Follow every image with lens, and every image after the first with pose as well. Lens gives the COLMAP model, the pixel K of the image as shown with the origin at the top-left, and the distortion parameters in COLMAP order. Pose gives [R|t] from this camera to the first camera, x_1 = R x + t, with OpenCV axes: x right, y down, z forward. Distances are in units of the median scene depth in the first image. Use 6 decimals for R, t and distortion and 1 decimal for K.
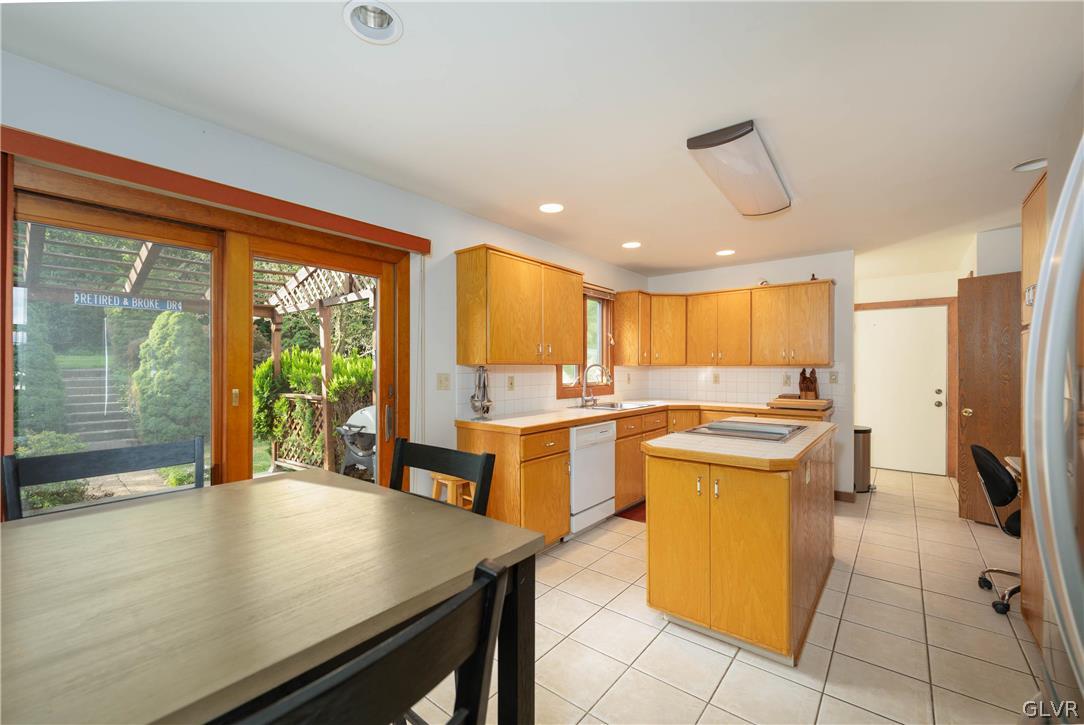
lens RADIAL K [[442.1, 0, 552.0], [0, 442.1, 372.4], [0, 0, 1]] dist [-0.003524, 0.000300]
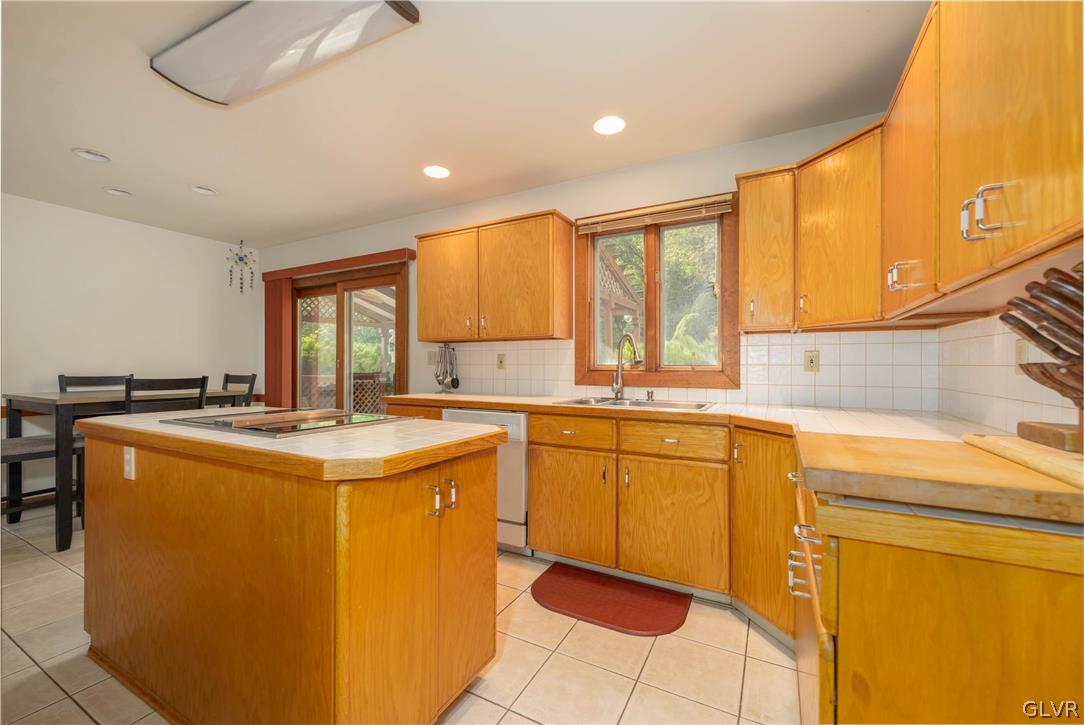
lens RADIAL K [[442.1, 0, 541.5], [0, 442.1, 370.5], [0, 0, 1]] dist [-0.003524, 0.000300]
pose [[0.166065, 0.011755, -0.986045, 0.692662], [-0.010602, 0.999892, 0.010134, 0.027506], [0.986058, 0.008771, 0.166172, 0.761915]]
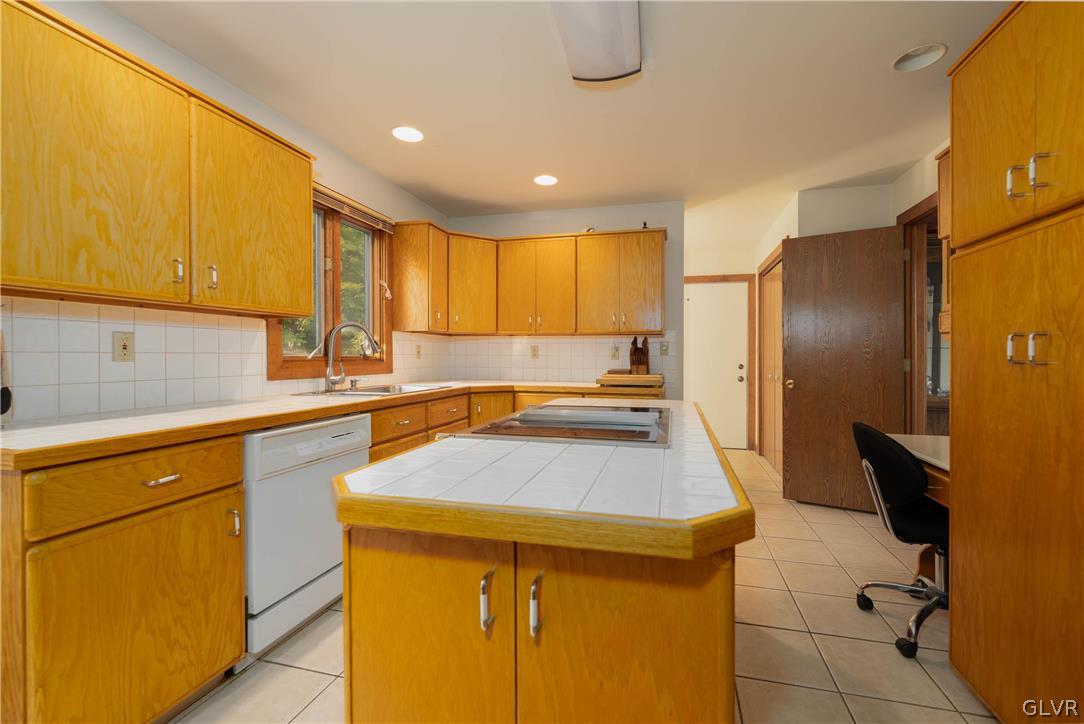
lens RADIAL K [[442.1, 0, 566.5], [0, 442.1, 361.6], [0, 0, 1]] dist [-0.003524, 0.000300]
pose [[0.910241, -0.004323, 0.414057, 0.116473], [0.002504, 0.999985, 0.004935, 0.032872], [-0.414072, -0.003455, 0.910238, 0.310710]]
